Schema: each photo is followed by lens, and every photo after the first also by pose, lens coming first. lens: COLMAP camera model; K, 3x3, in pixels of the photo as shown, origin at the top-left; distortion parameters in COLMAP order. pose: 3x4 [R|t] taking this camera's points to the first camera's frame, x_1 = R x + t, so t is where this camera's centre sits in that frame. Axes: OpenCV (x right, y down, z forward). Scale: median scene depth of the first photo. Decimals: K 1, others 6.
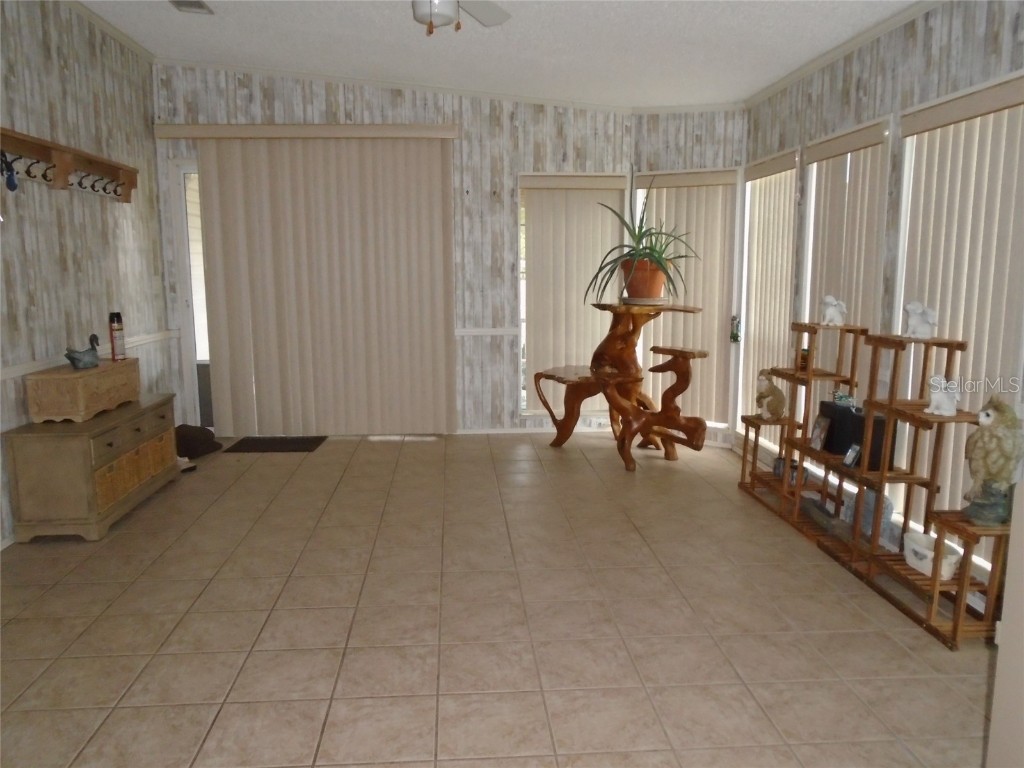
lens RADIAL K [[779.4, 0, 512.0], [0, 779.4, 384.0], [0, 0, 1]] dist [-0.023283, 0.010416]
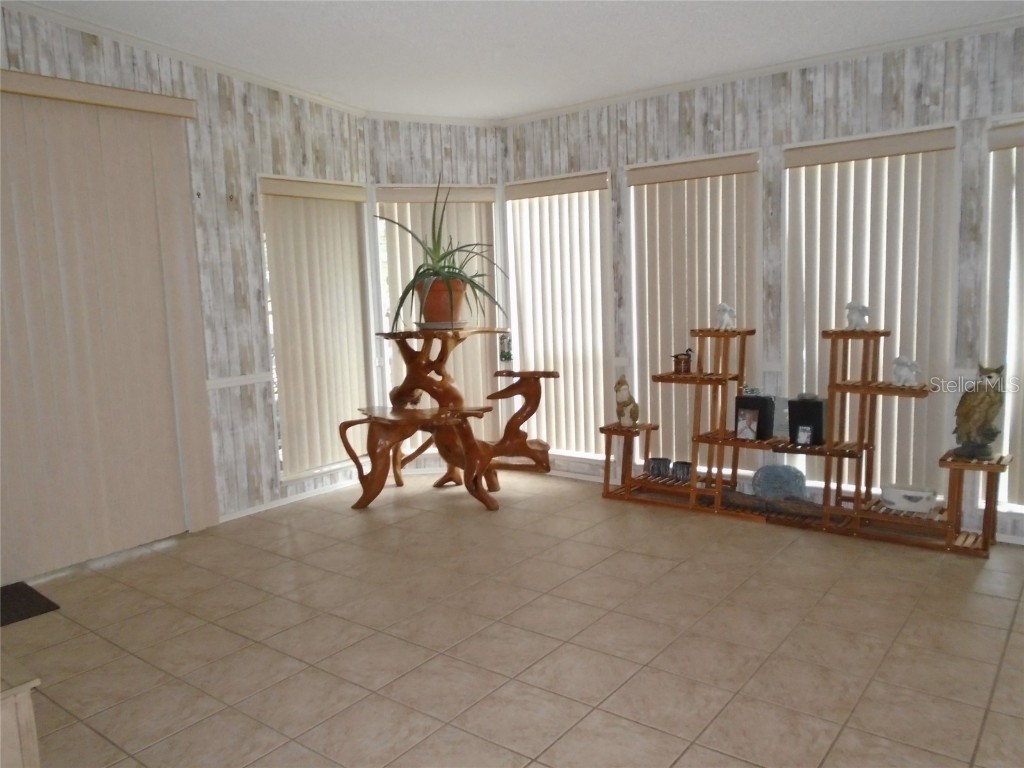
lens RADIAL K [[779.4, 0, 512.0], [0, 779.4, 384.0], [0, 0, 1]] dist [-0.023283, 0.010416]
pose [[0.668907, -0.116576, 0.734148, -0.426887], [0.145144, 0.989099, 0.024815, -0.047070], [-0.729038, 0.089959, 0.678535, 0.315032]]
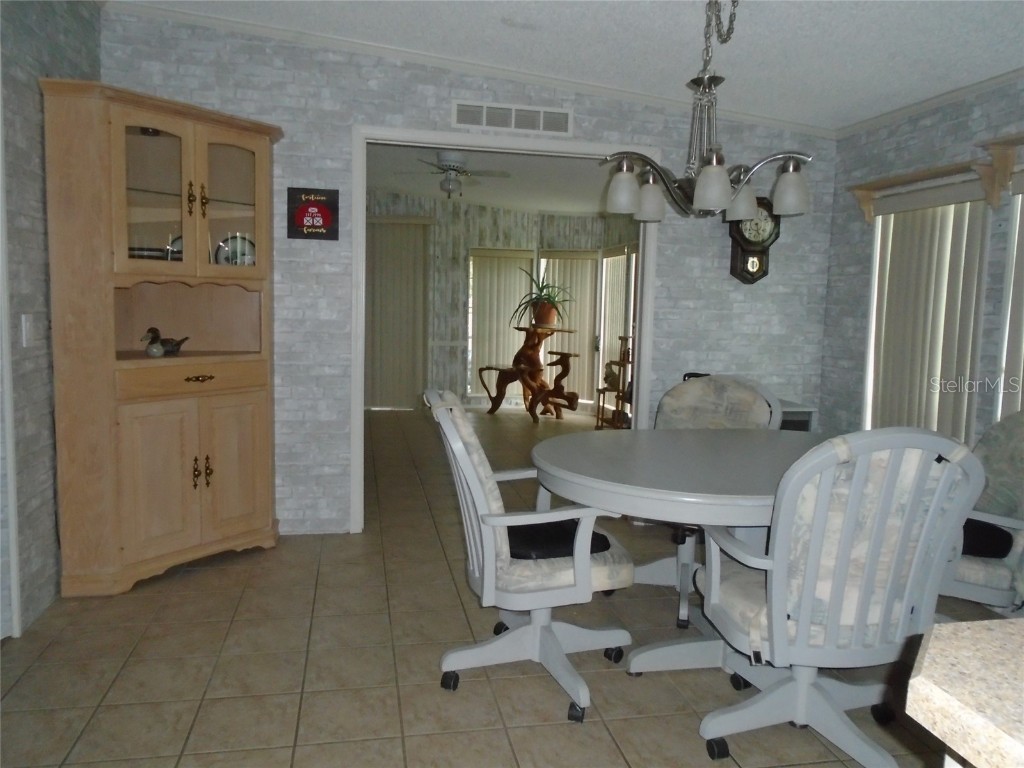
lens RADIAL K [[779.4, 0, 512.0], [0, 779.4, 384.0], [0, 0, 1]] dist [-0.023283, 0.010416]
pose [[0.992643, 0.014538, 0.120203, -0.097387], [-0.008932, 0.998853, -0.047048, 0.095189], [-0.120749, 0.045628, 0.991634, -0.634779]]
